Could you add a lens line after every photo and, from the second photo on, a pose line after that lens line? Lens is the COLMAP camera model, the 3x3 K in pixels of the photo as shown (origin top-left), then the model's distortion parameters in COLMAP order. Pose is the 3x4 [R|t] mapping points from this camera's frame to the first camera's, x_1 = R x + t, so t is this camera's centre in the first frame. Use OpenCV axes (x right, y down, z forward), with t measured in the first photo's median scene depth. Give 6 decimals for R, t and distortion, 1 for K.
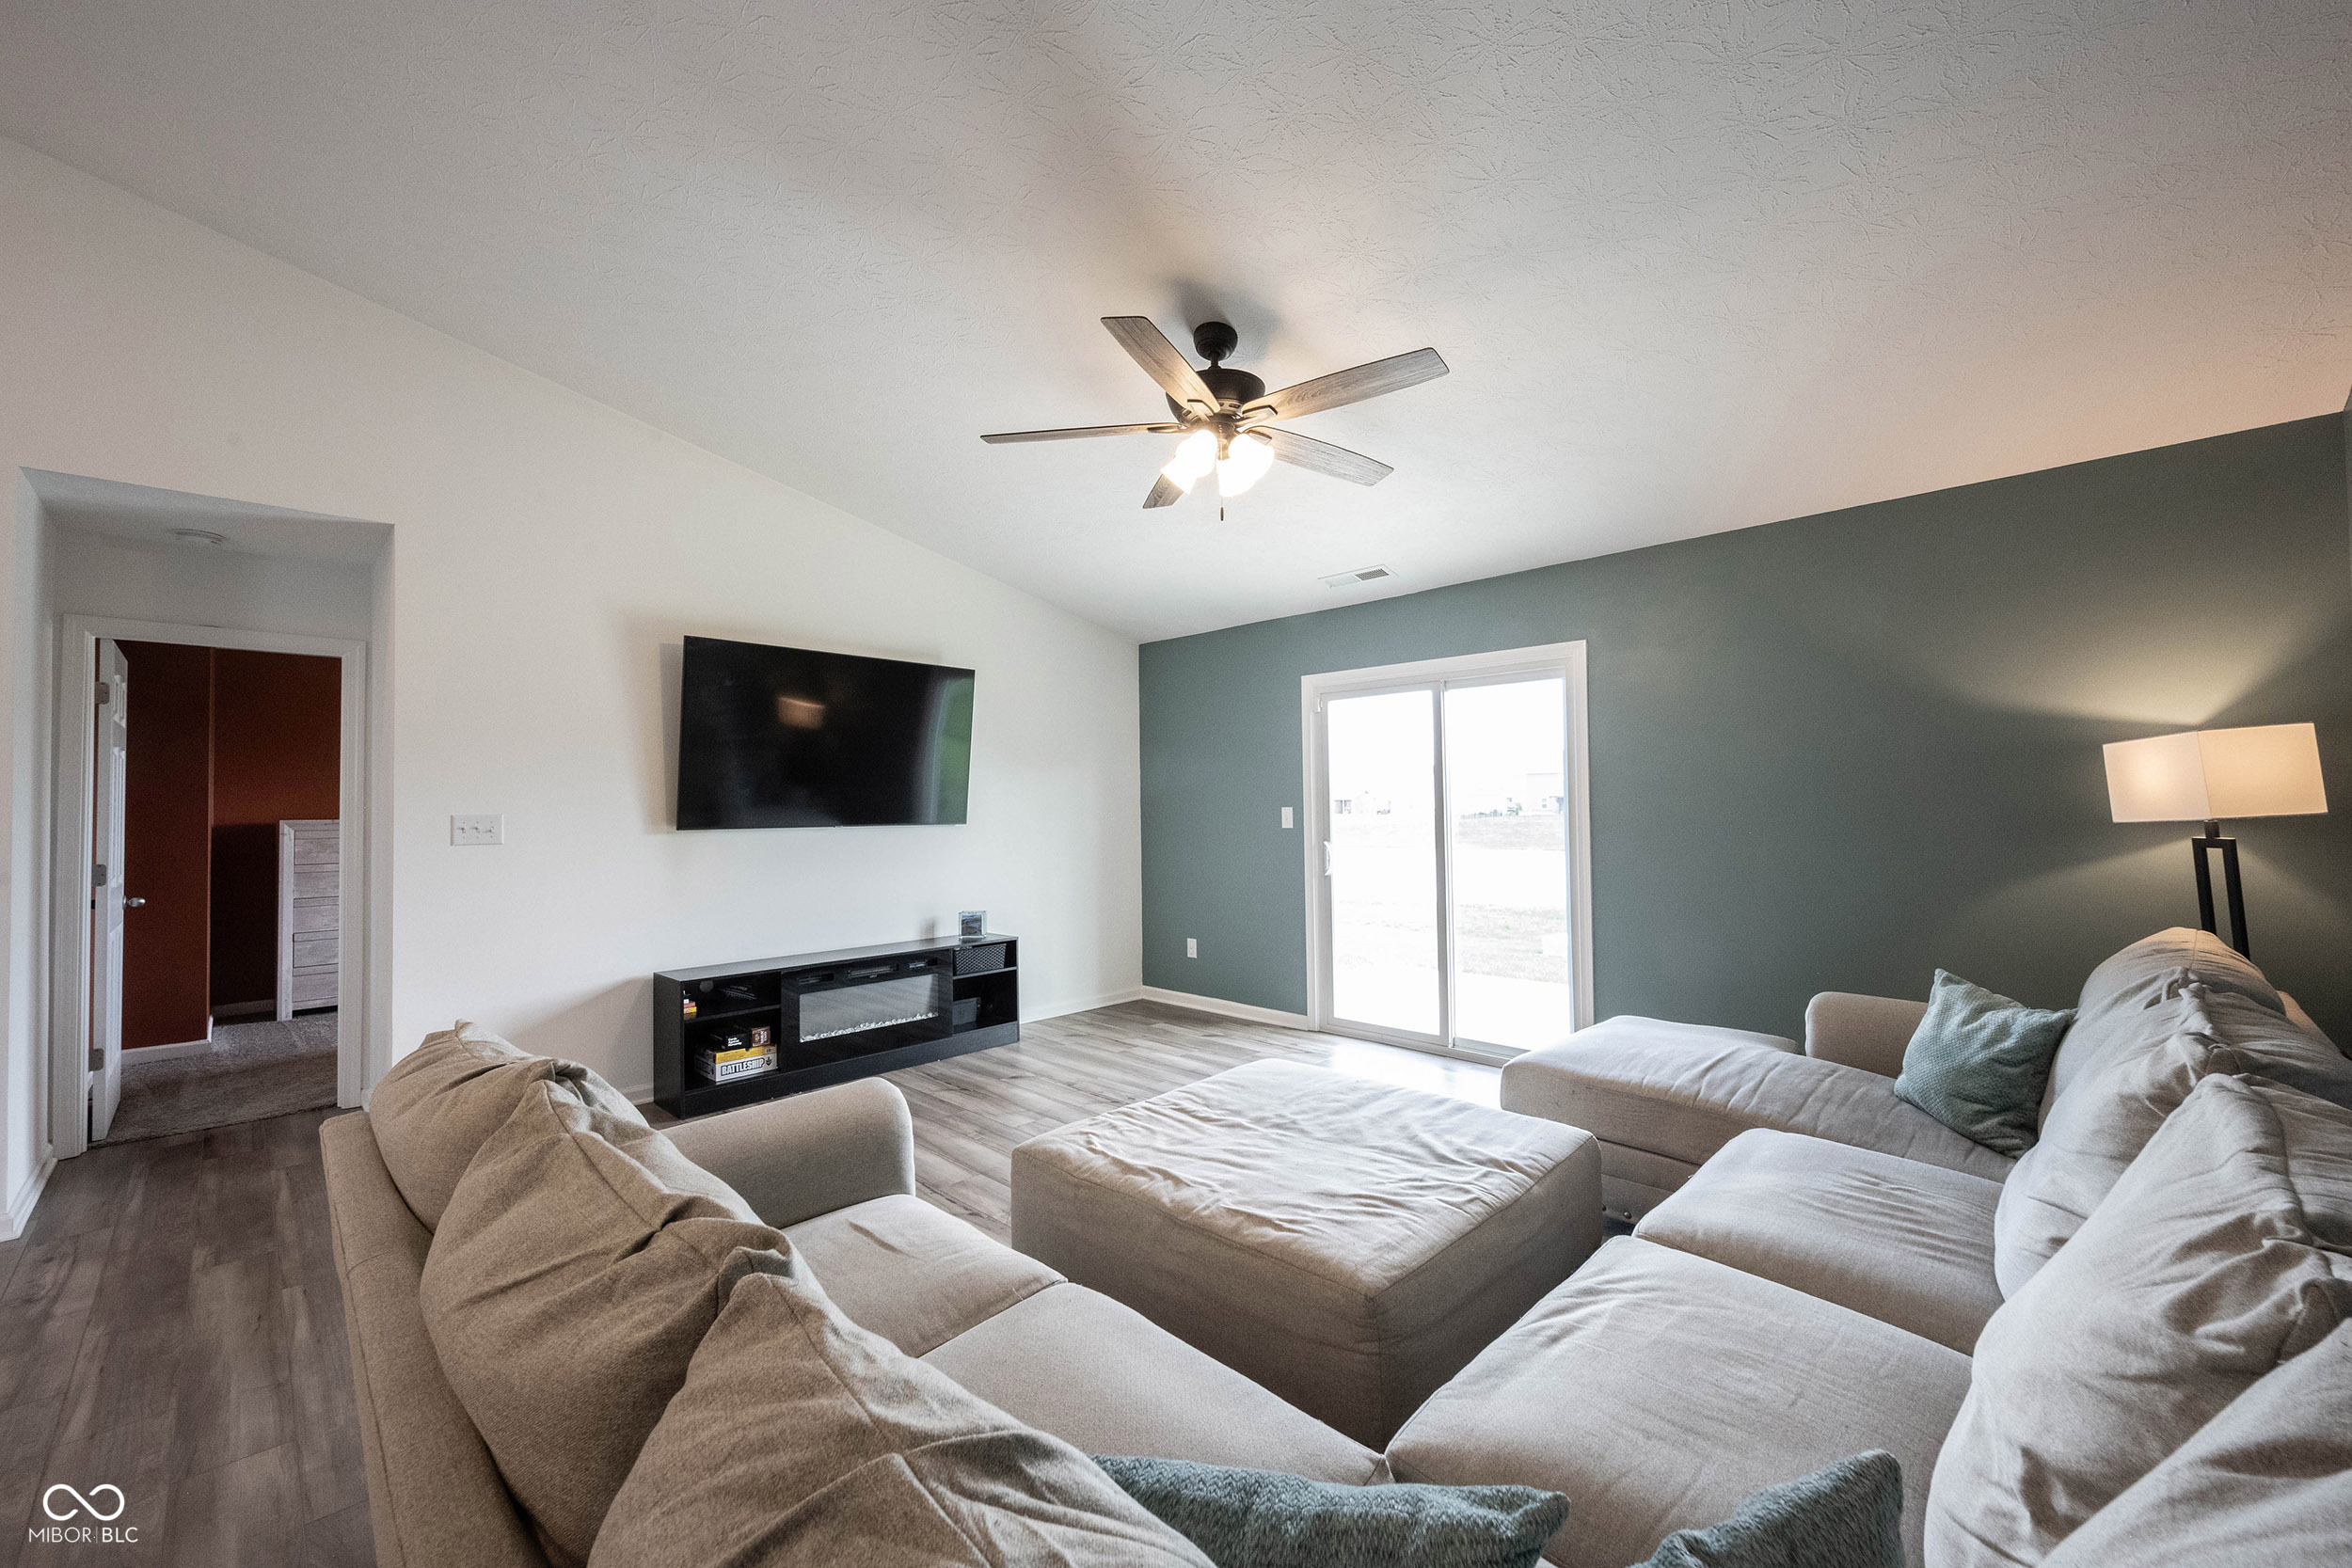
lens RADIAL K [[922.6, 0, 1171.9], [0, 922.6, 785.6], [0, 0, 1]] dist [0.001465, -0.000005]
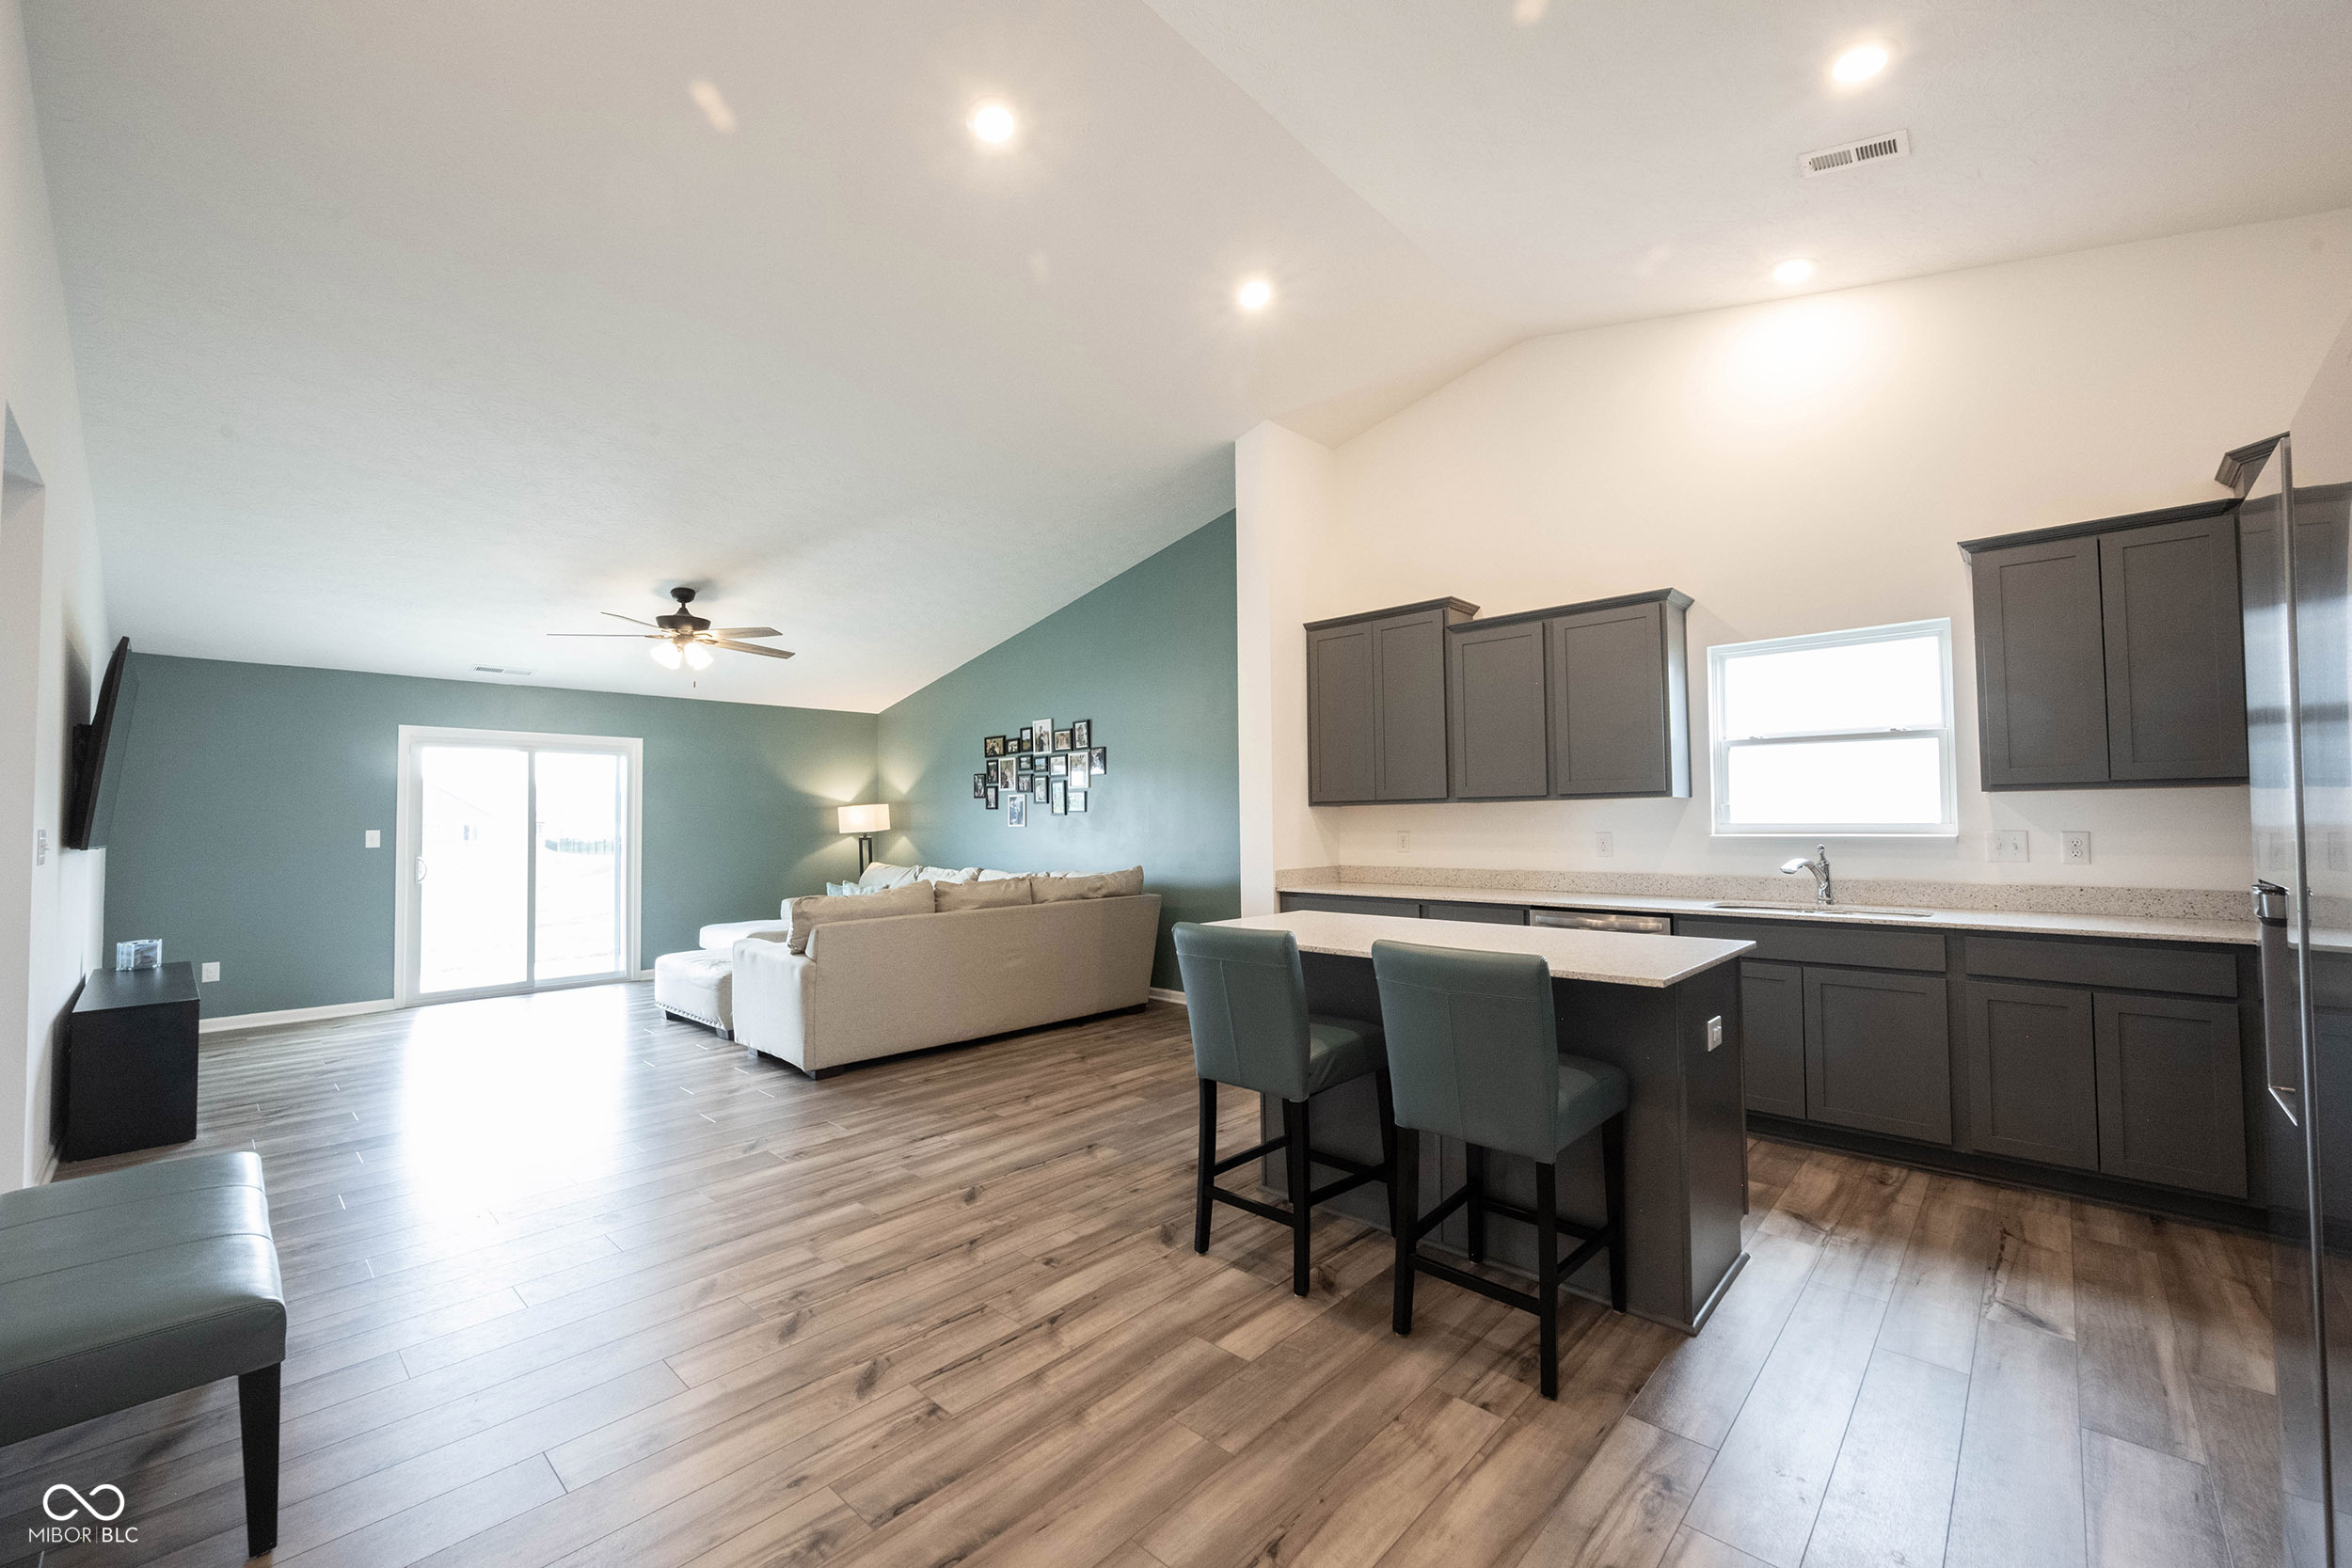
lens RADIAL K [[937.6, 0, 1176.0], [0, 937.6, 784.0], [0, 0, 1]] dist [0.000423, -0.000169]
pose [[-0.025499, 0.053611, 0.998236, -1.472223], [-0.012448, 0.998466, -0.053942, 0.021158], [-0.999597, -0.013802, -0.024792, -0.020580]]
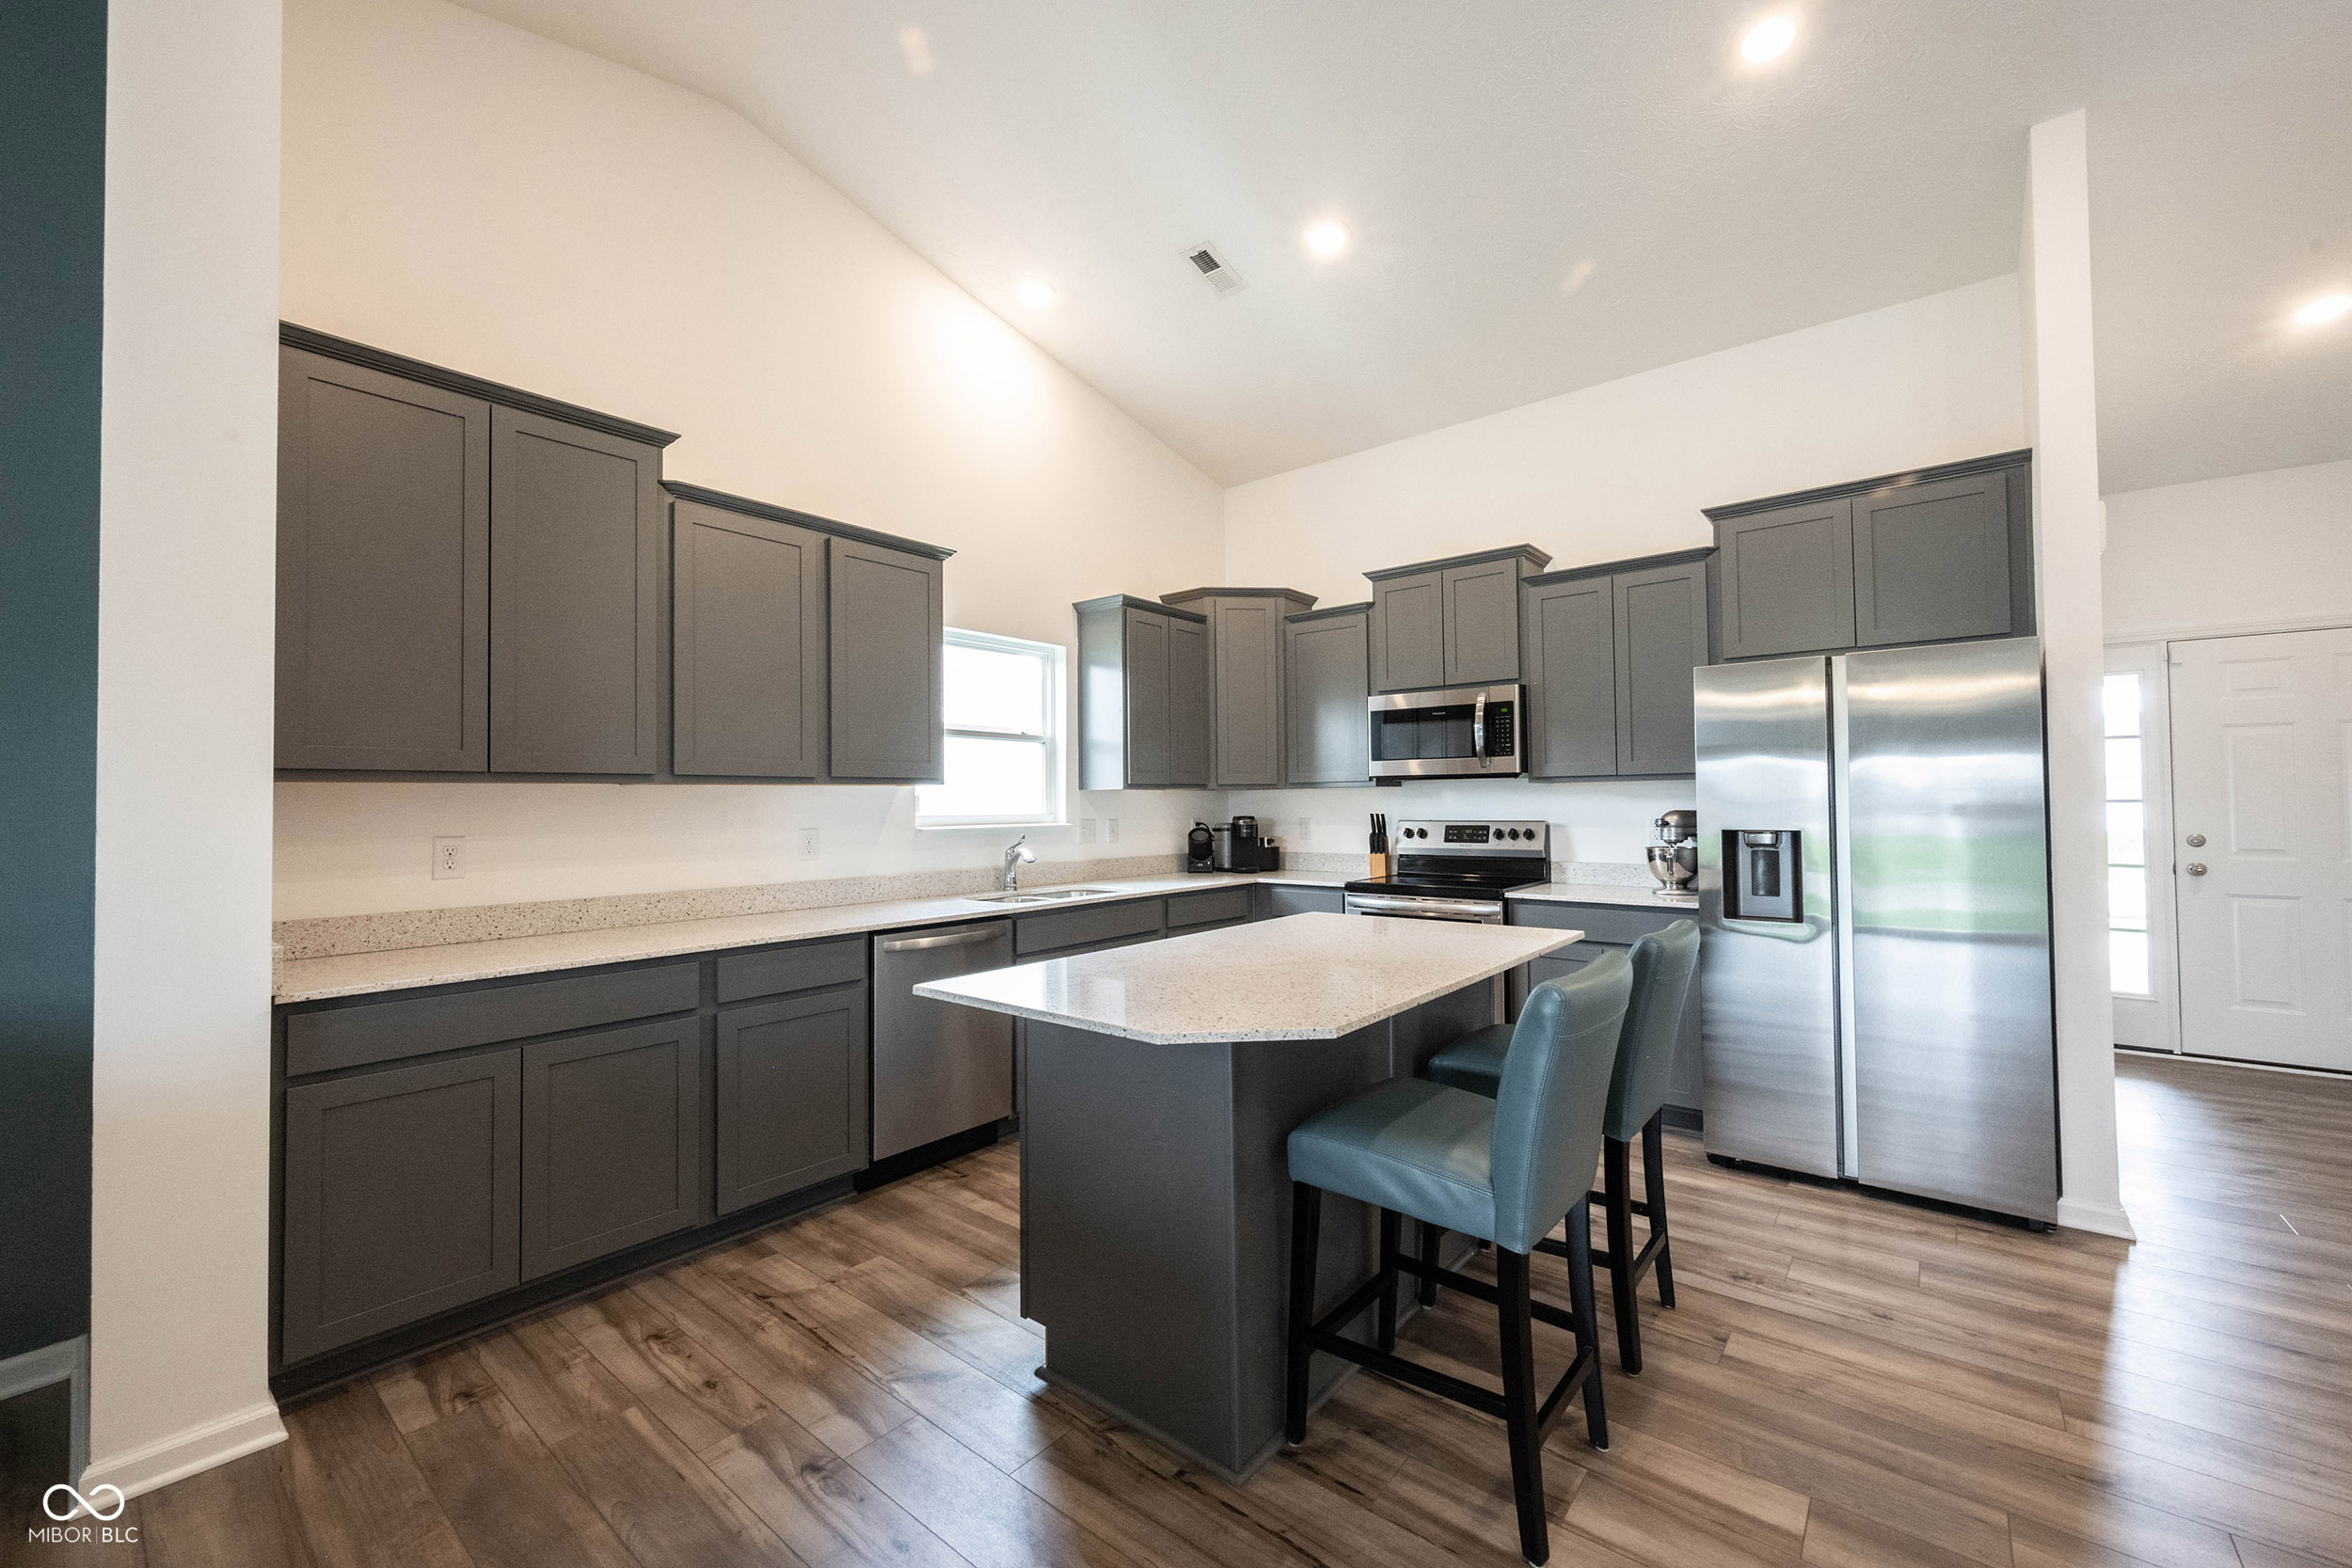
lens RADIAL K [[926.3, 0, 1167.4], [0, 926.3, 779.9], [0, 0, 1]] dist [-0.000436, 0.000190]
pose [[-0.995752, 0.019774, -0.089928, -0.610639], [0.024214, 0.998527, -0.048561, 0.016406], [0.088835, -0.050532, -0.994764, 0.316909]]
